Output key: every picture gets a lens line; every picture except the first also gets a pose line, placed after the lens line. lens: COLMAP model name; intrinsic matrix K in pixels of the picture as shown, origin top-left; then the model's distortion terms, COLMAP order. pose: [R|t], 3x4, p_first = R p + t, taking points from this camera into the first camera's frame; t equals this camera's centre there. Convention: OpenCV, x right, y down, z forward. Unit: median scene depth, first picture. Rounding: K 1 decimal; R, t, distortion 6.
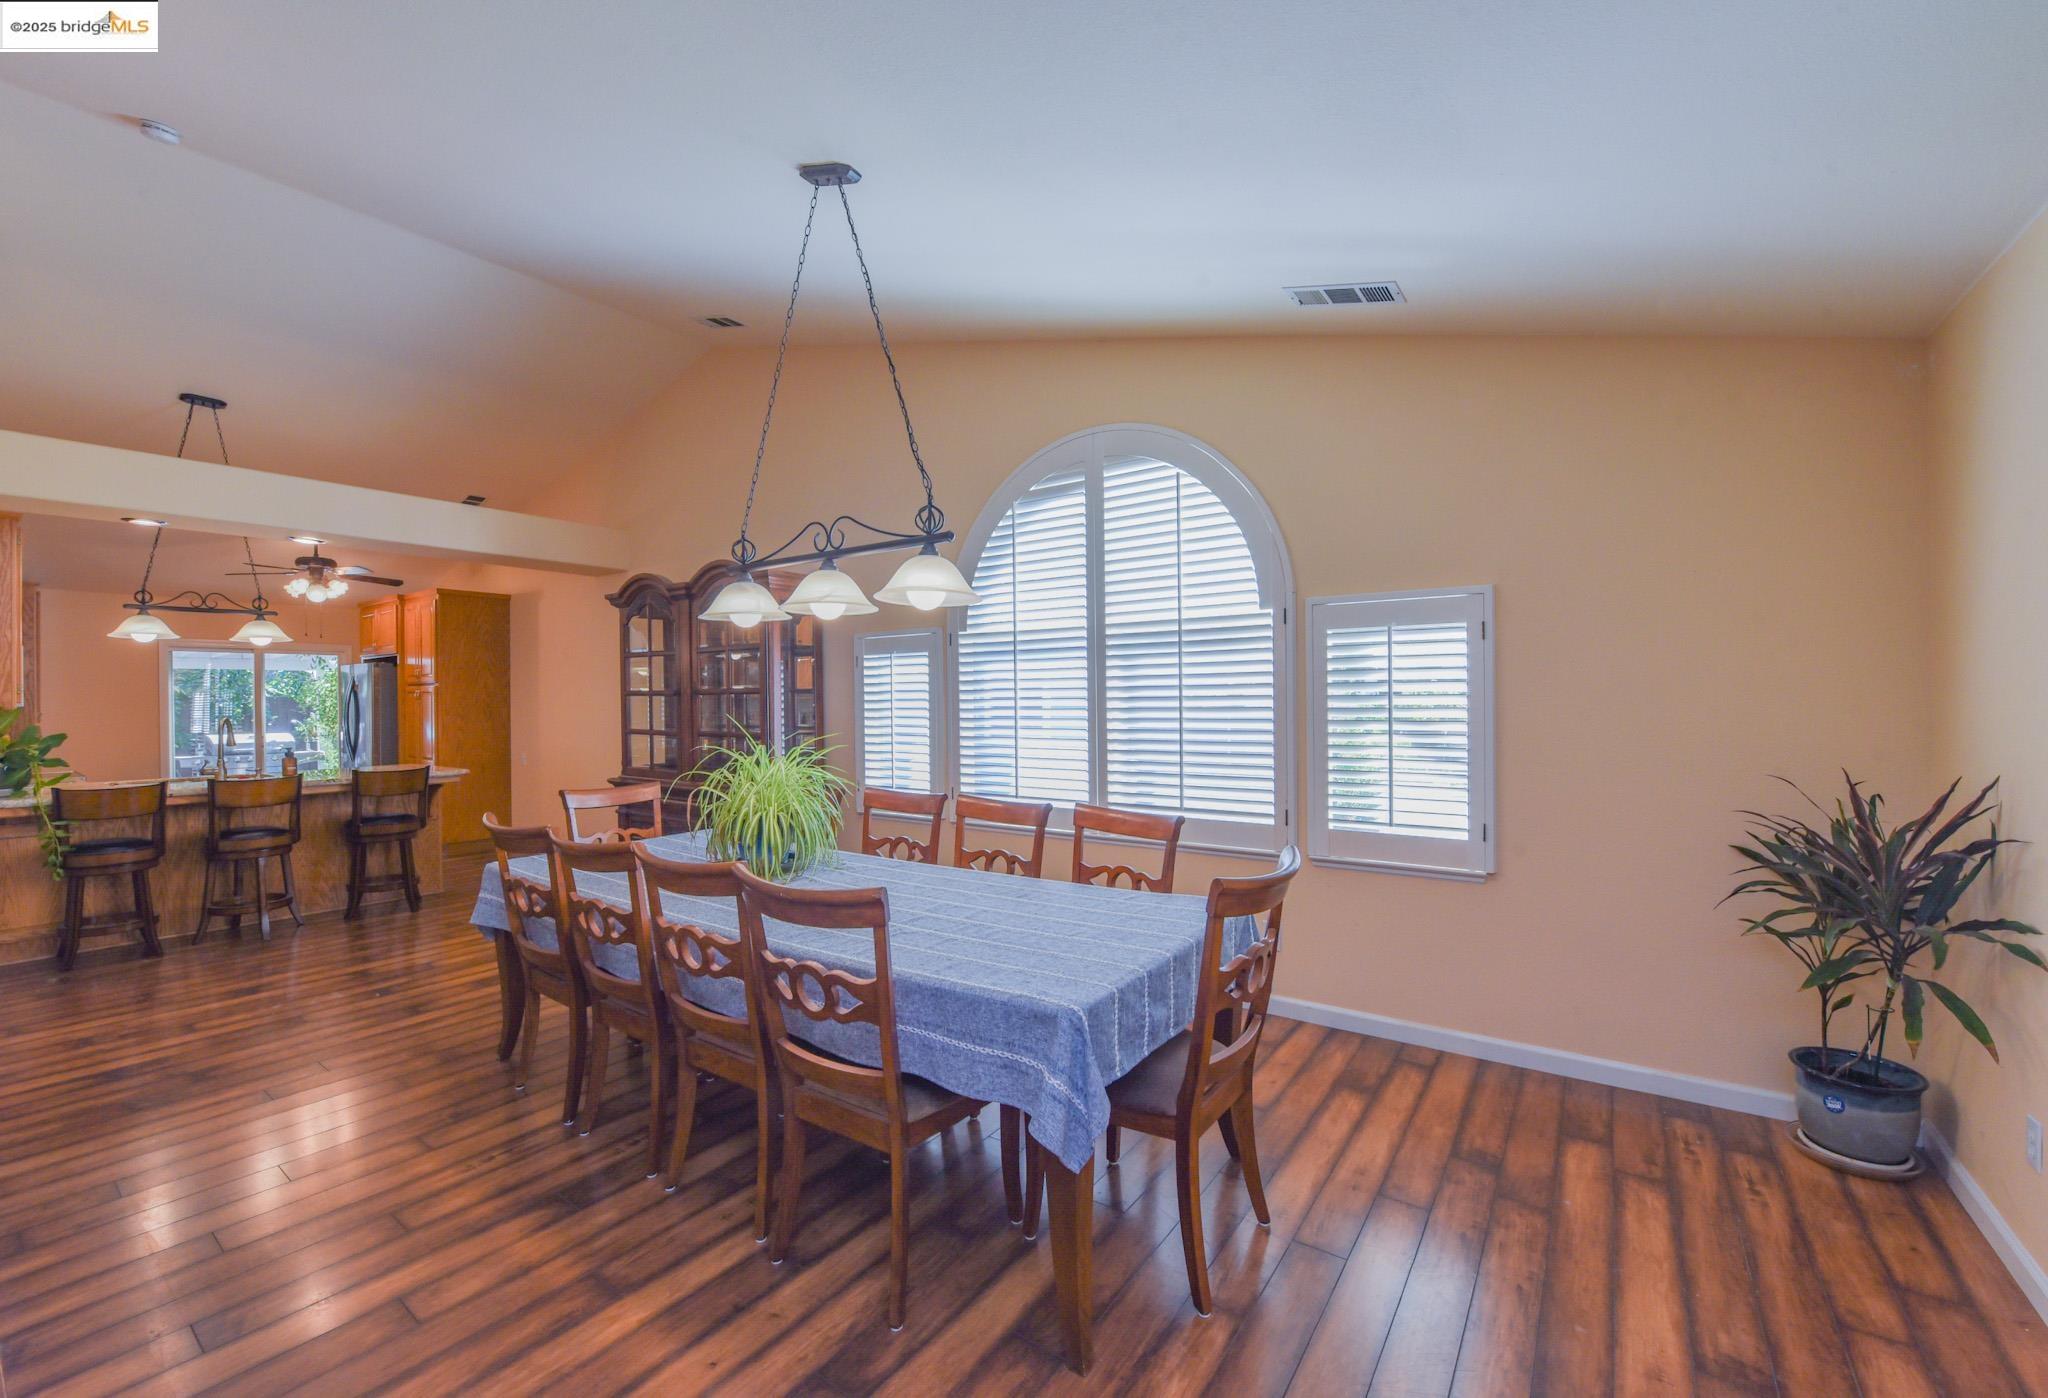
lens RADIAL K [[832.2, 0, 992.3], [0, 832.2, 703.5], [0, 0, 1]] dist [-0.015455, -0.002723]
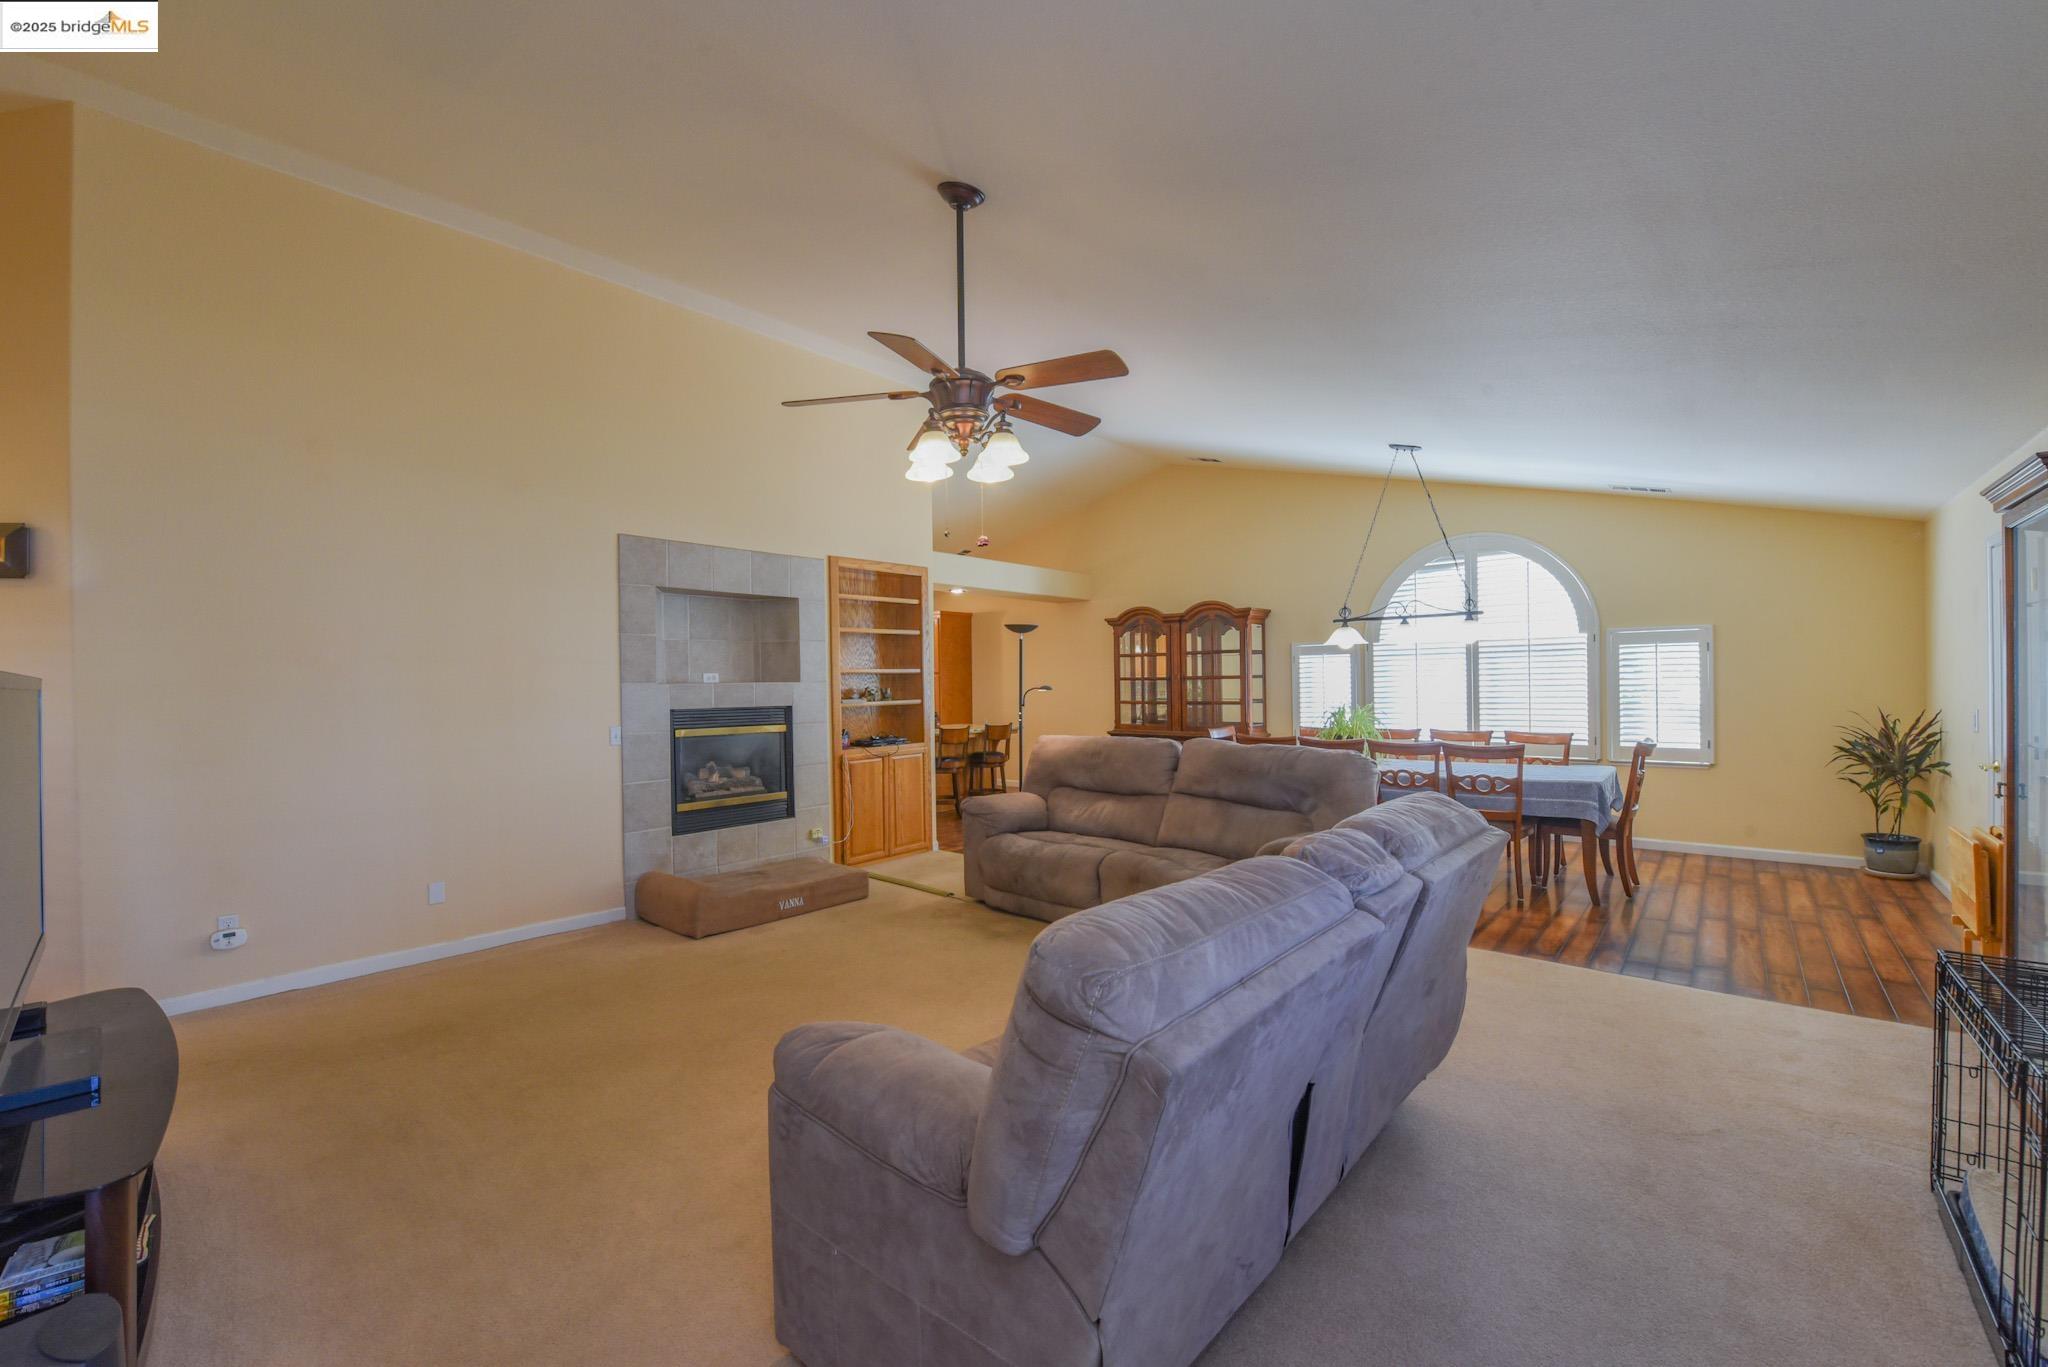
lens RADIAL K [[812.0, 0, 1018.3], [0, 812.0, 687.9], [0, 0, 1]] dist [-0.016221, -0.002684]
pose [[0.995871, -0.004759, -0.090658, -0.556065], [0.004972, 0.999985, 0.002125, 0.001323], [0.090646, -0.002567, 0.995880, -0.679020]]
